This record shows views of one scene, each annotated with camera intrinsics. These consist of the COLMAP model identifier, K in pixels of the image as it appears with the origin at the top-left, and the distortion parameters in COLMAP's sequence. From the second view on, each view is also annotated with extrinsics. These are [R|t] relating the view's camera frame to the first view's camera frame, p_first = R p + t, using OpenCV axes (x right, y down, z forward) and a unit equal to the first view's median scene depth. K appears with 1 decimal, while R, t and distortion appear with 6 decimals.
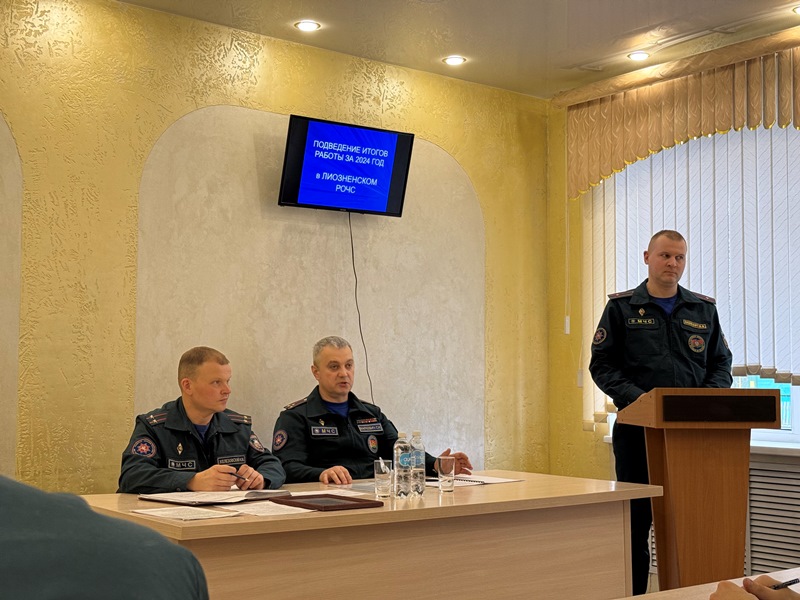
lens RADIAL K [[1148.7, 0, 394.4], [0, 1148.7, 286.5], [0, 0, 1]] dist [0.148265, 0.000000]
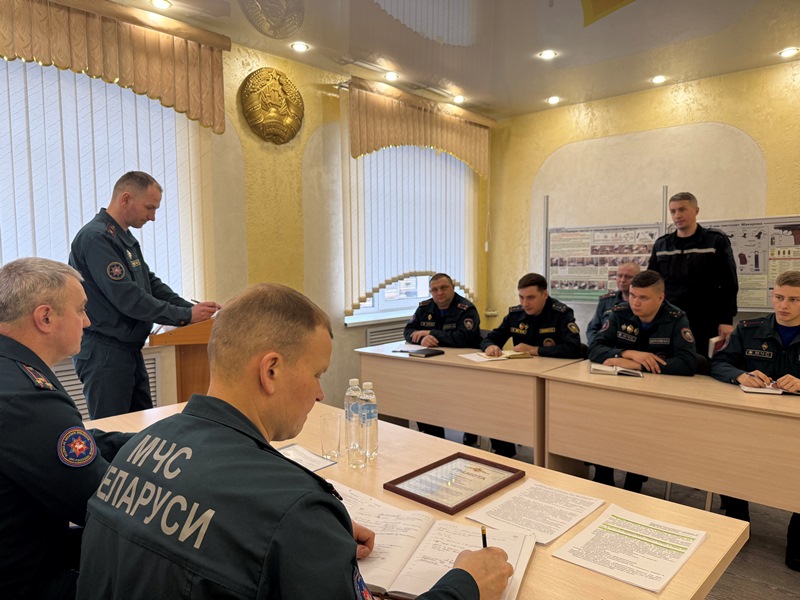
lens RADIAL K [[579.5, 0, 405.3], [0, 579.5, 310.1], [0, 0, 1]] dist [0.034102, -0.038671]
pose [[-0.159204, -0.095871, 0.982580, -0.315486], [-0.076464, 0.993481, 0.084545, 0.019834], [-0.984280, -0.061672, -0.165497, 0.750389]]
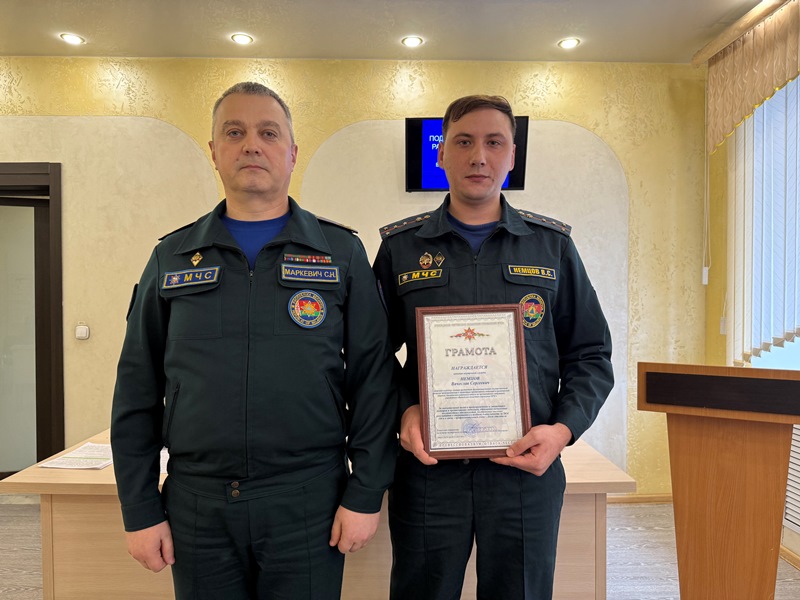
lens RADIAL K [[579.5, 0, 397.1], [0, 579.5, 297.6], [0, 0, 1]] dist [0.034102, -0.038671]
pose [[0.800931, -0.000551, -0.598756, 0.269426], [0.052776, 0.996172, 0.069680, 0.001621], [0.596426, -0.087409, 0.797894, 0.451340]]
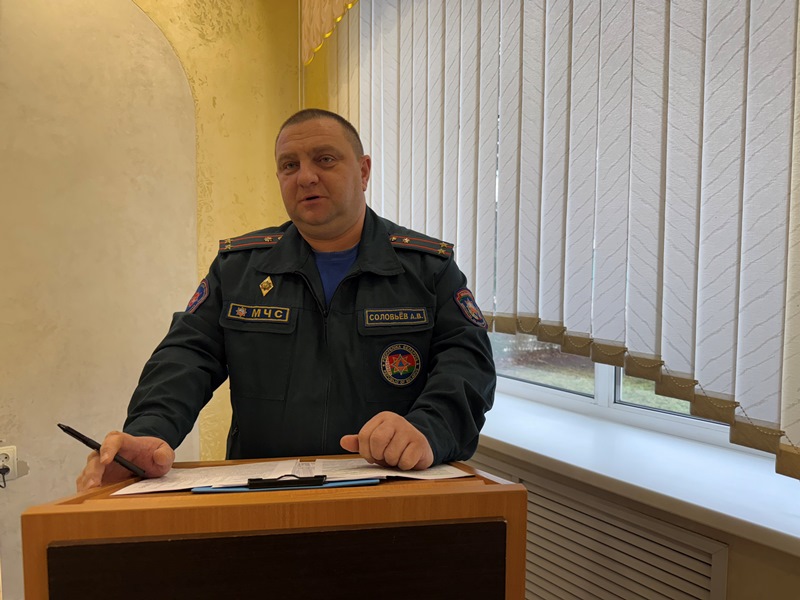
lens RADIAL K [[579.5, 0, 403.4], [0, 579.5, 296.4], [0, 0, 1]] dist [0.034102, -0.038671]
pose [[0.999800, 0.000984, -0.019980, 0.246267], [0.001747, 0.990678, 0.136215, 0.019012], [0.019927, -0.136222, 0.990478, 0.700323]]
